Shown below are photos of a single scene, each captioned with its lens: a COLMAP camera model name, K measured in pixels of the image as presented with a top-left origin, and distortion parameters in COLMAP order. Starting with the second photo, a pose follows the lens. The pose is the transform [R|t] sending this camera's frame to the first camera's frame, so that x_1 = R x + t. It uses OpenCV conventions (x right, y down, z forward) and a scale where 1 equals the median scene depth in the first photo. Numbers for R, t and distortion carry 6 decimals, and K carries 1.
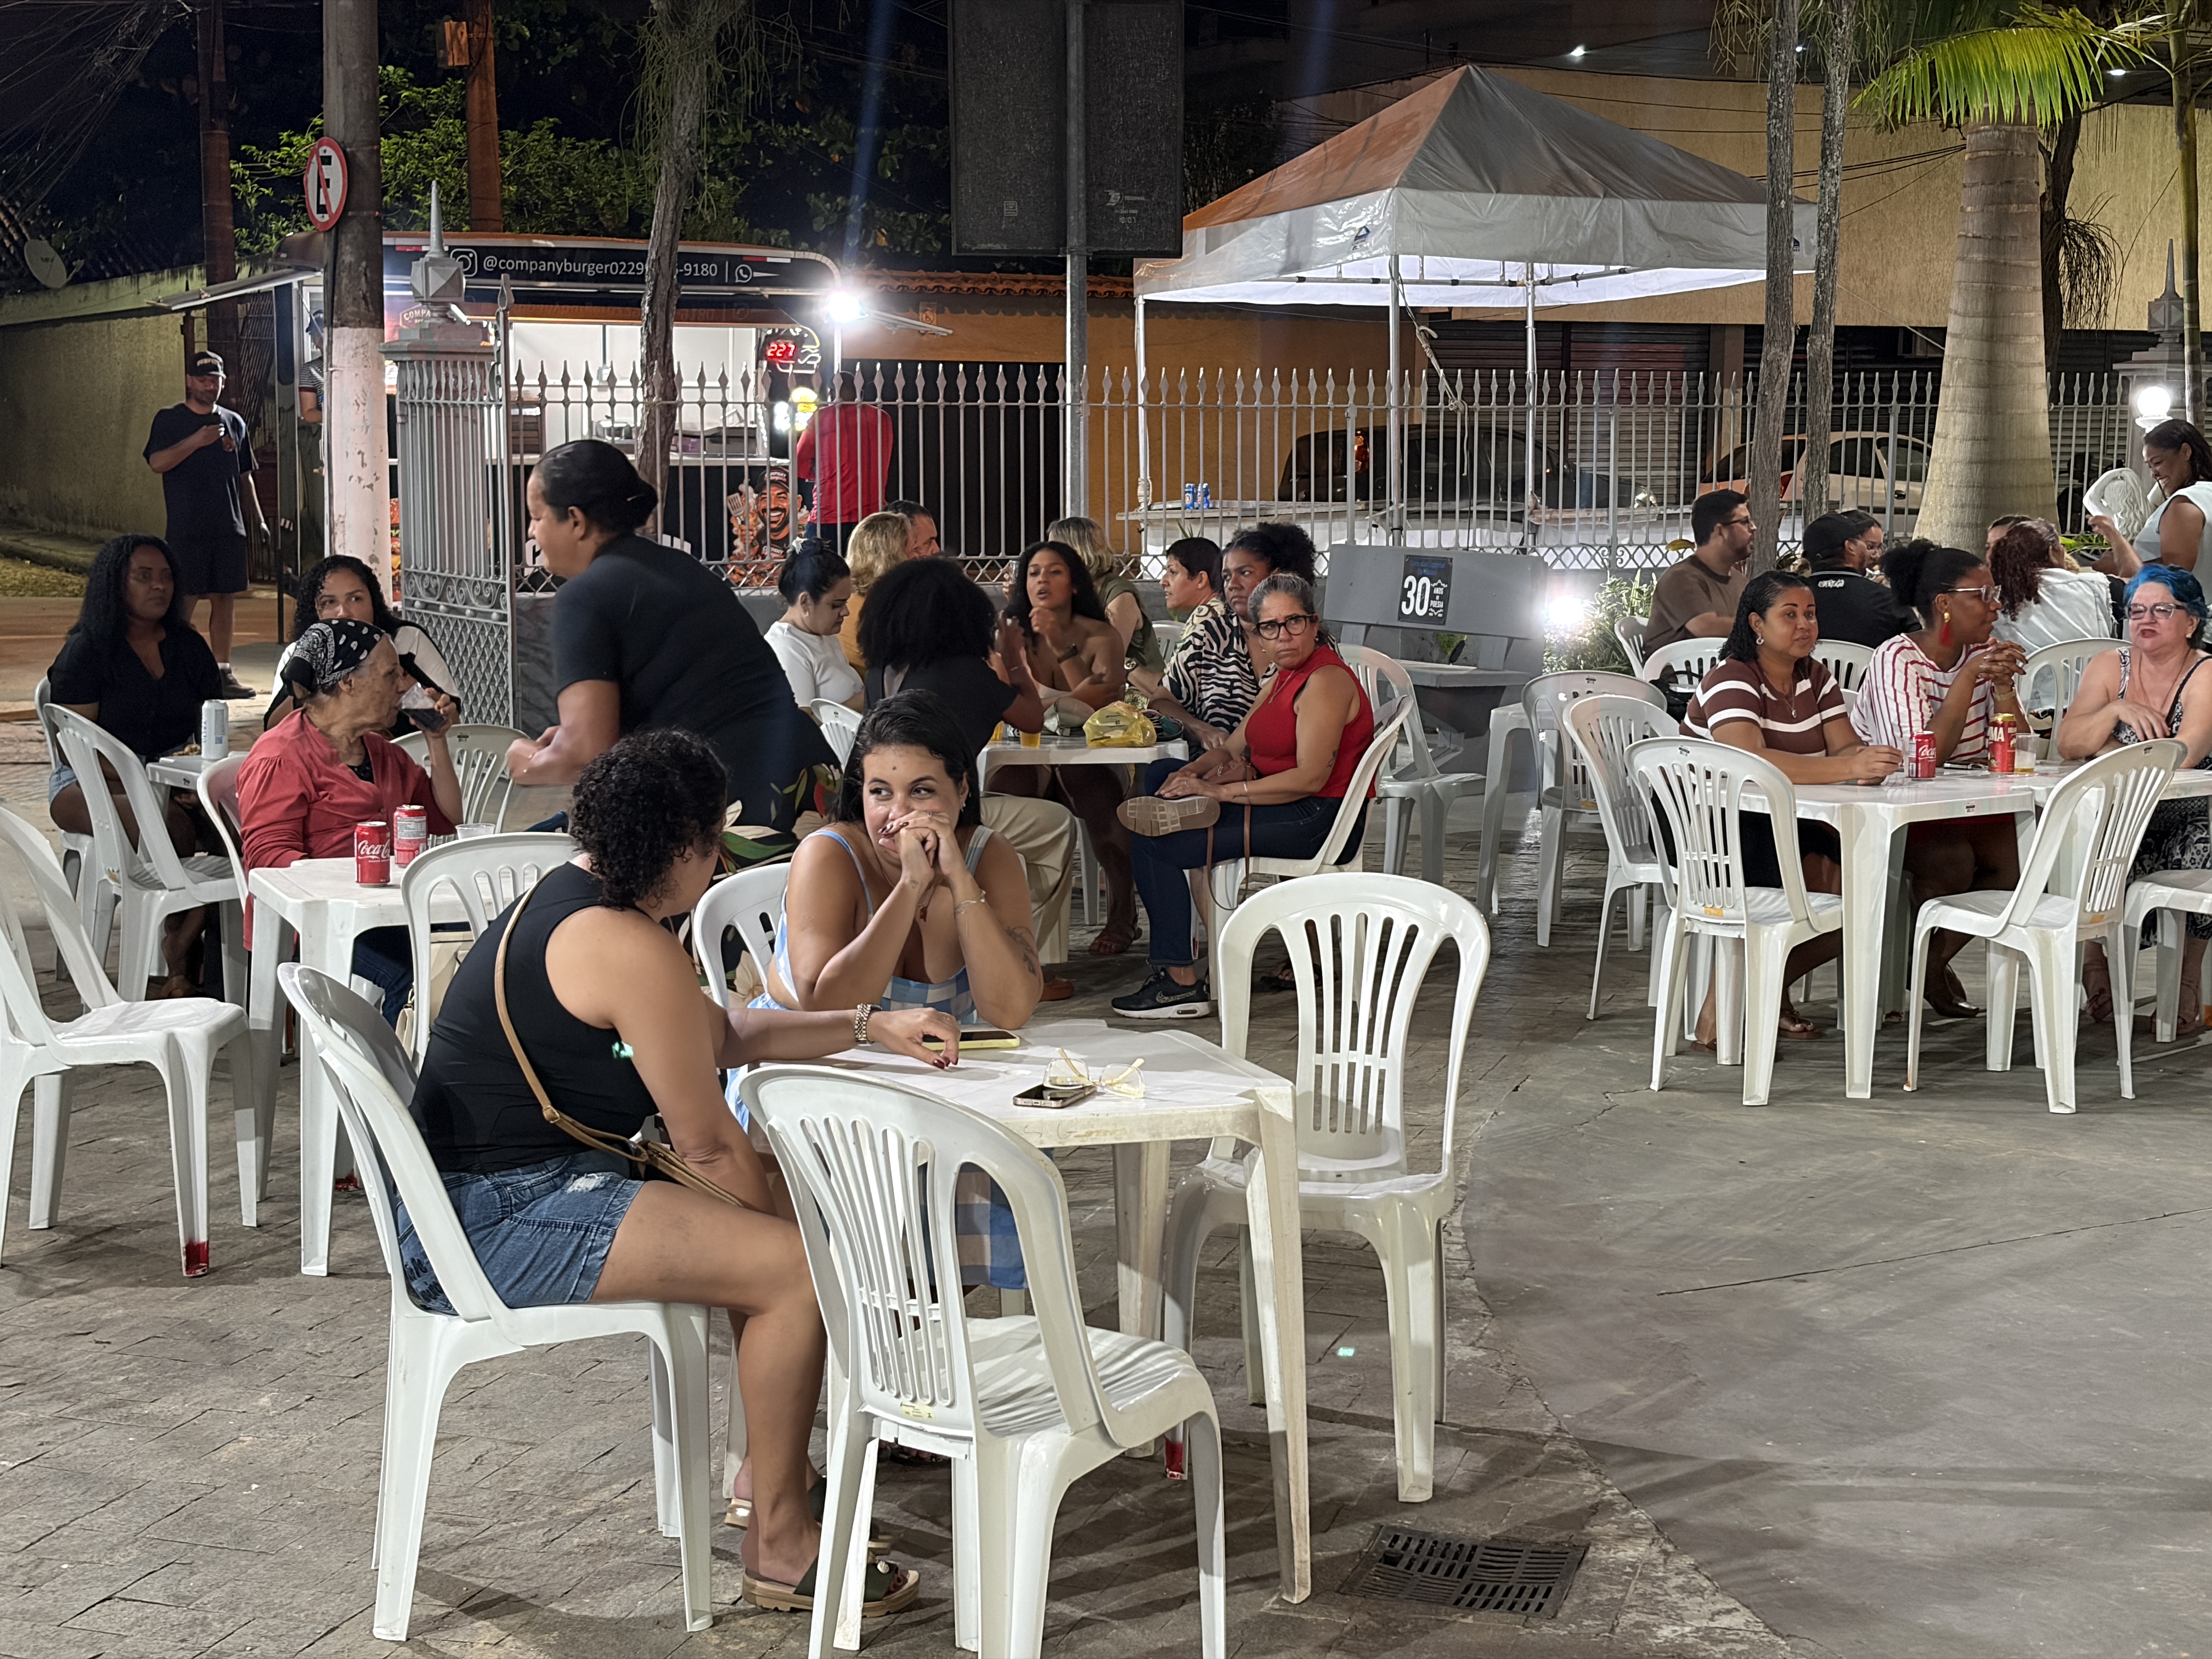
lens RADIAL K [[3352.5, 0, 1111.3], [0, 3352.5, 833.3], [0, 0, 1]] dist [0.105301, 0.000000]
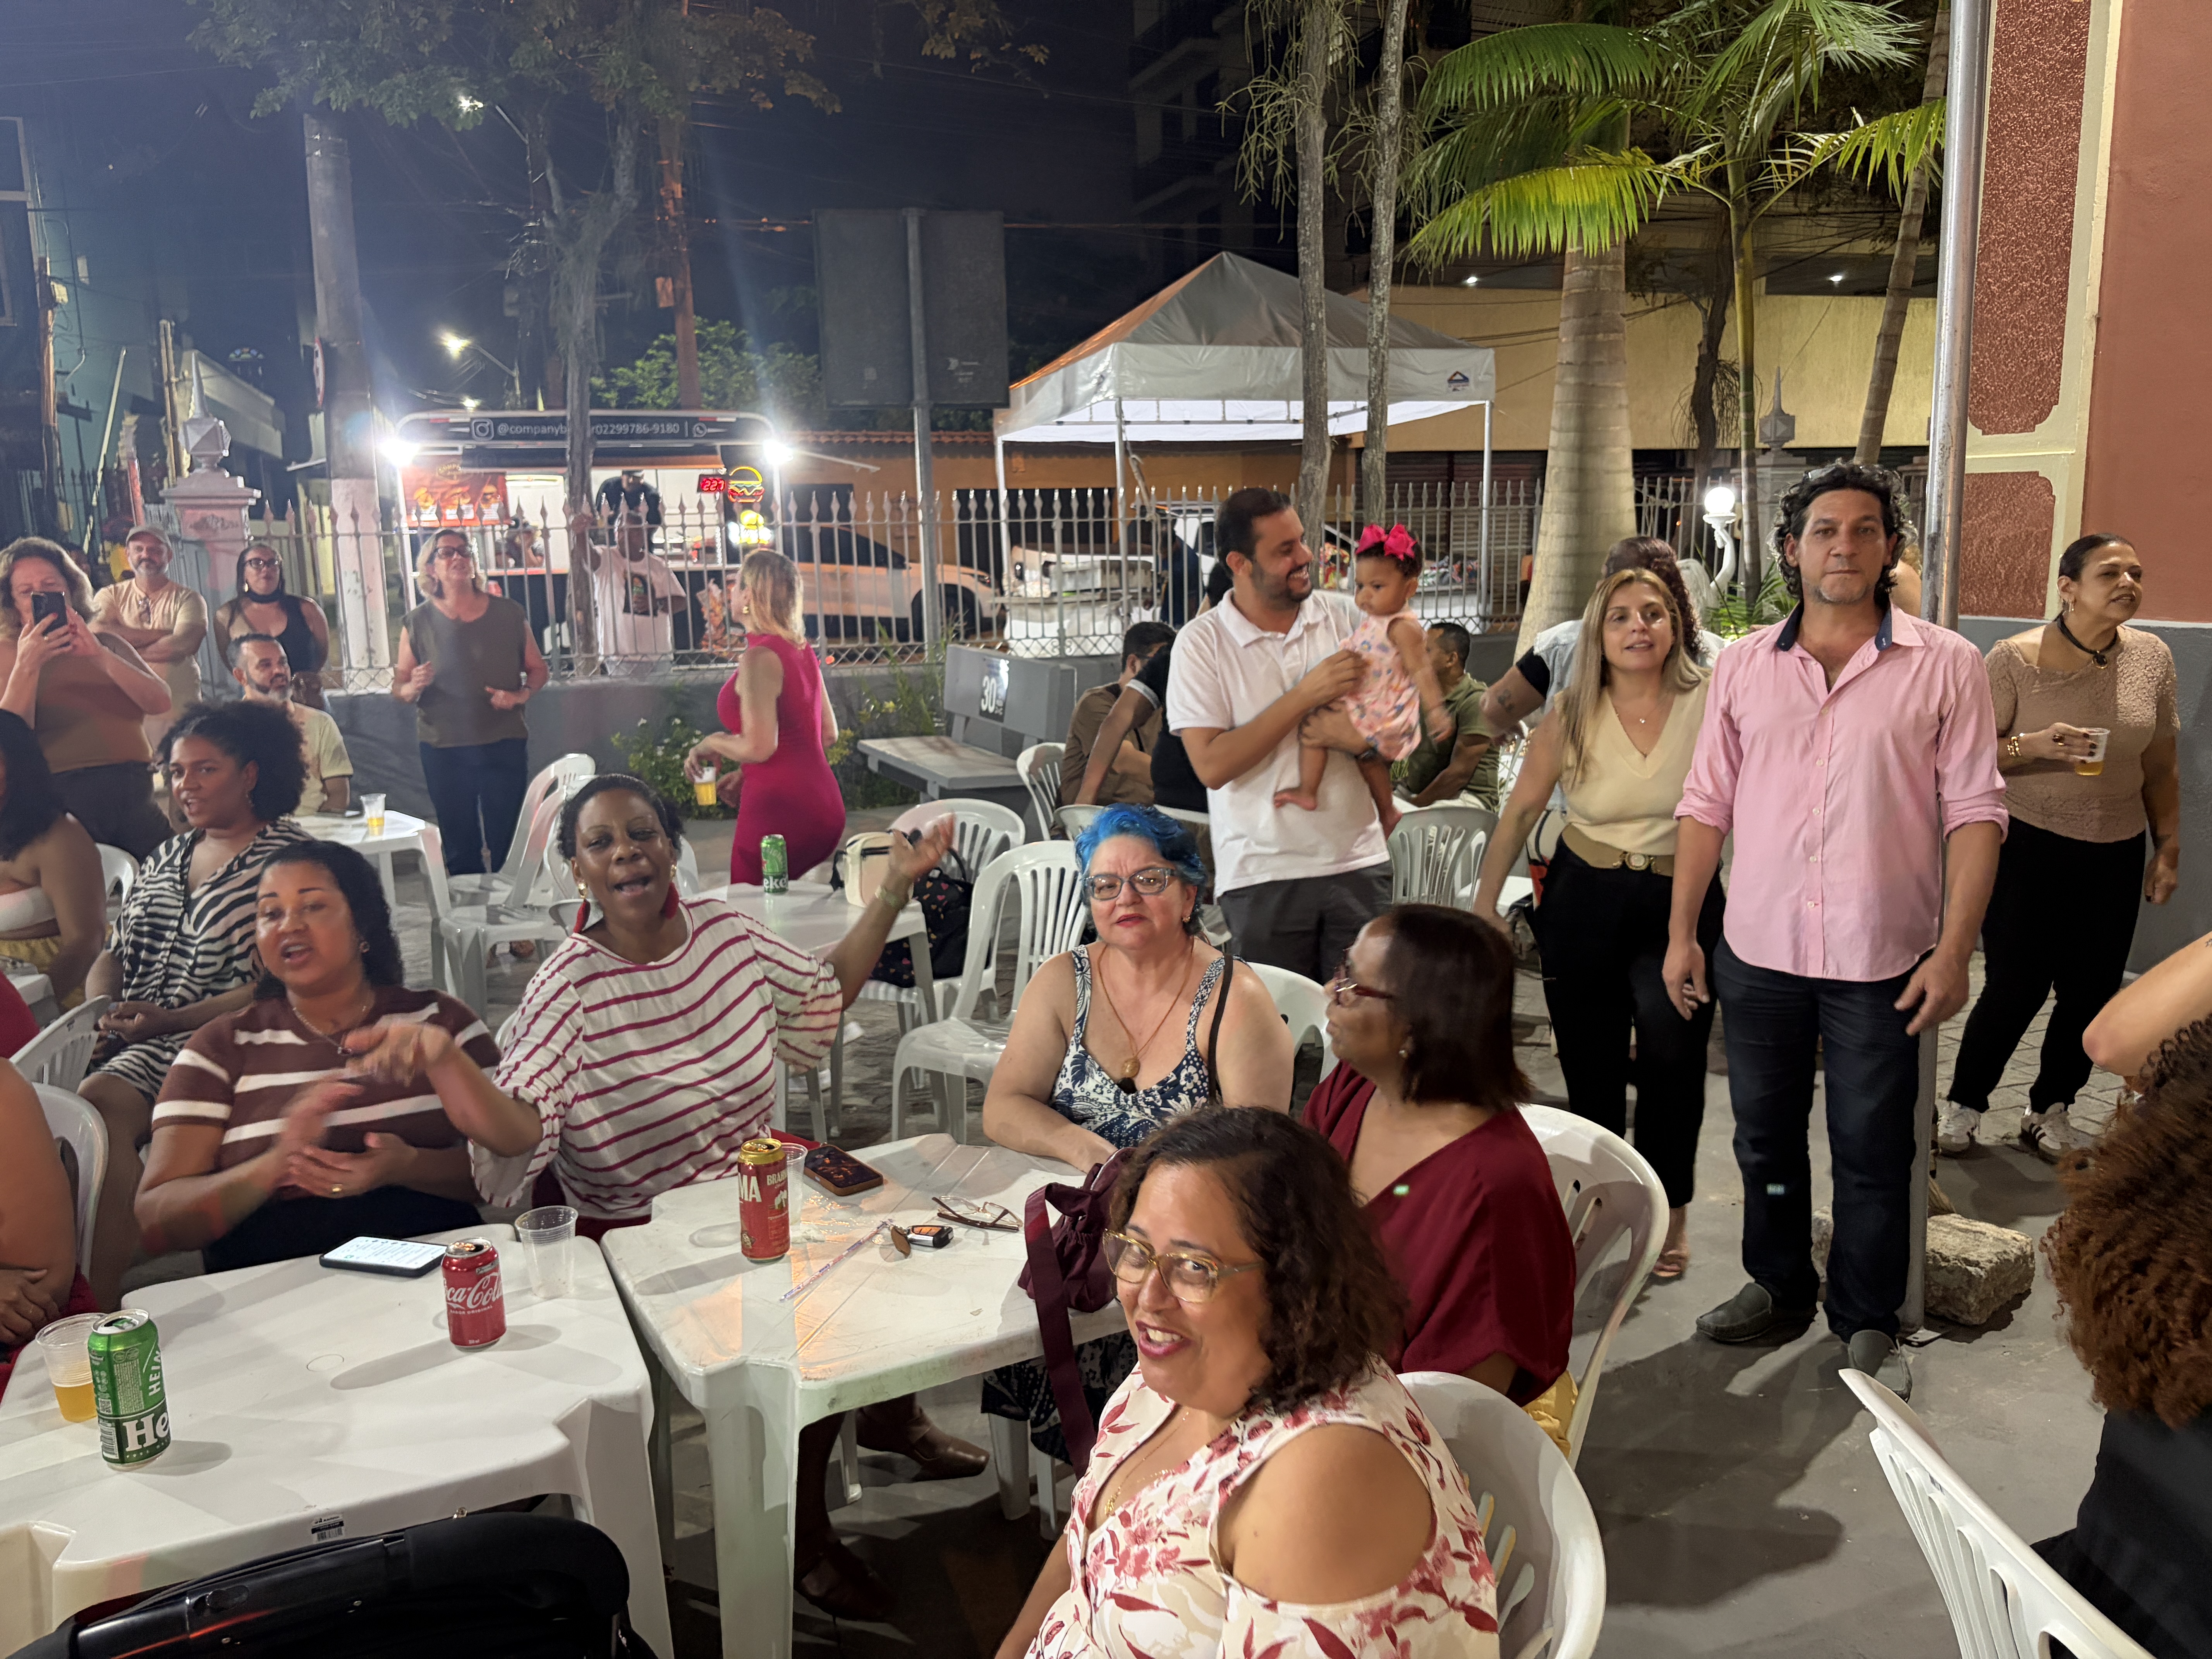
lens RADIAL K [[1679.7, 0, 1096.1], [0, 1679.7, 821.1], [0, 0, 1]] dist [0.039479, -0.044721]
pose [[0.986054, 0.005352, -0.166342, 0.167506], [0.003800, 0.998498, 0.054656, -0.043444], [0.166384, -0.054526, 0.984552, 0.337414]]
